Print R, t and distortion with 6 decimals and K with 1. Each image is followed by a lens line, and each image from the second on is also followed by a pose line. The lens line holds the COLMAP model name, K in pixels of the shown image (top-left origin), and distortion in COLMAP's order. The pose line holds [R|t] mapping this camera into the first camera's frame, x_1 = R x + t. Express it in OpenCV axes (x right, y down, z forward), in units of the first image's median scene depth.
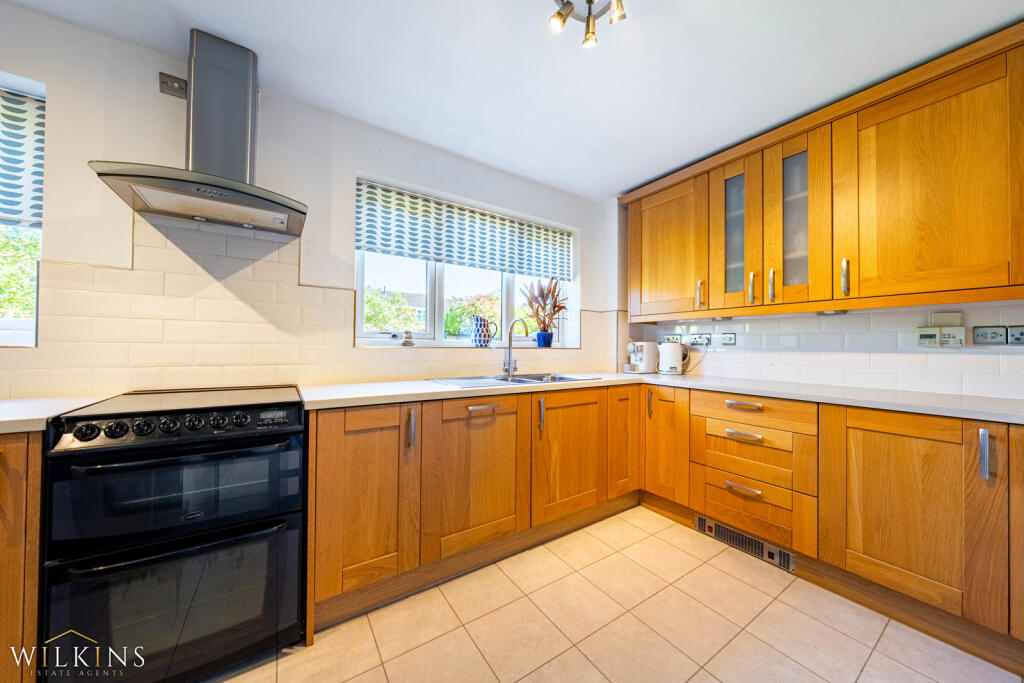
lens RADIAL K [[349.6, 0, 508.4], [0, 349.6, 341.3], [0, 0, 1]] dist [-0.000282, -0.000534]
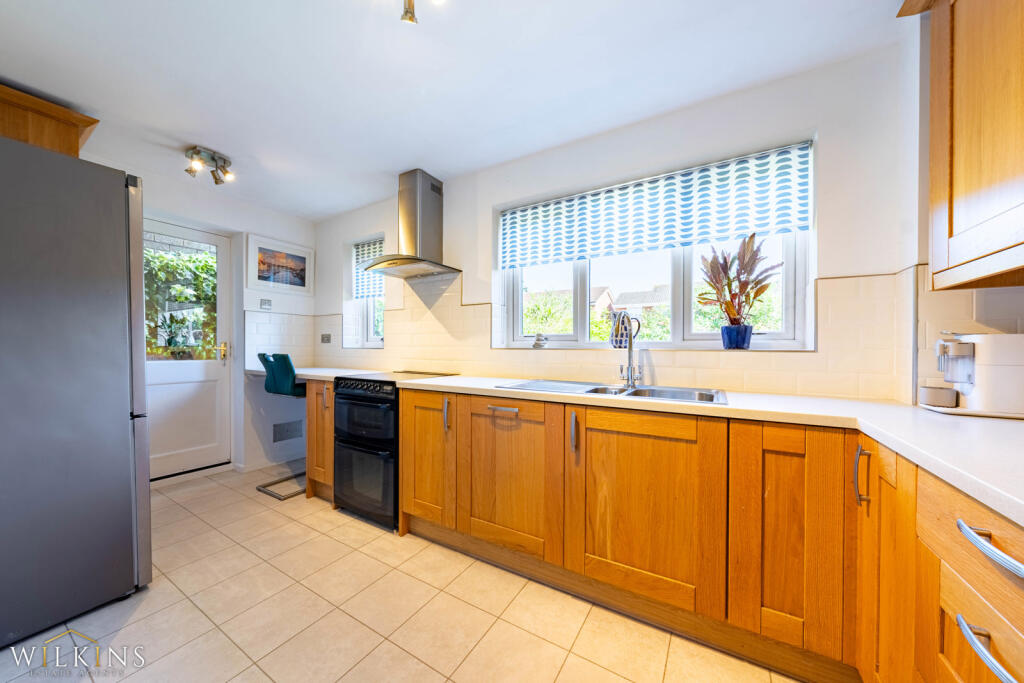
lens RADIAL K [[349.6, 0, 508.7], [0, 349.6, 346.4], [0, 0, 1]] dist [-0.000282, -0.000534]
pose [[0.428932, -0.006607, -0.903313, 0.698916], [0.013733, 0.999905, -0.000793, 0.010525], [0.903232, -0.012065, 0.428982, 0.497248]]
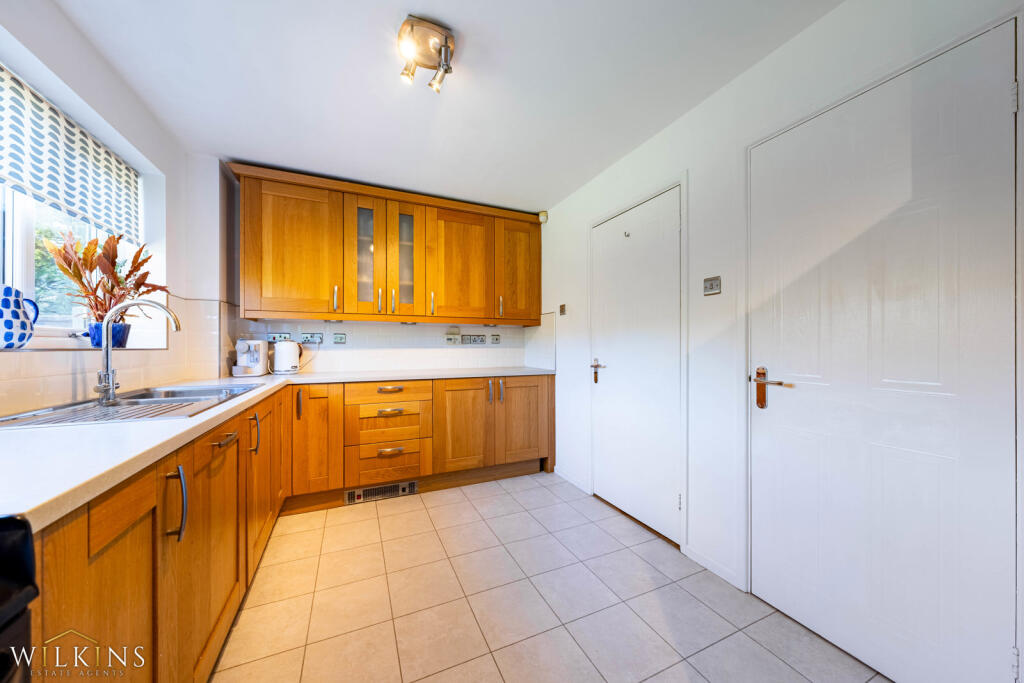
lens RADIAL K [[349.6, 0, 513.4], [0, 349.6, 344.1], [0, 0, 1]] dist [-0.000282, -0.000534]
pose [[0.150288, -0.002854, 0.988638, -0.541432], [-0.010641, 0.999933, 0.004504, 0.000587], [-0.988585, -0.011197, 0.150248, 0.307779]]
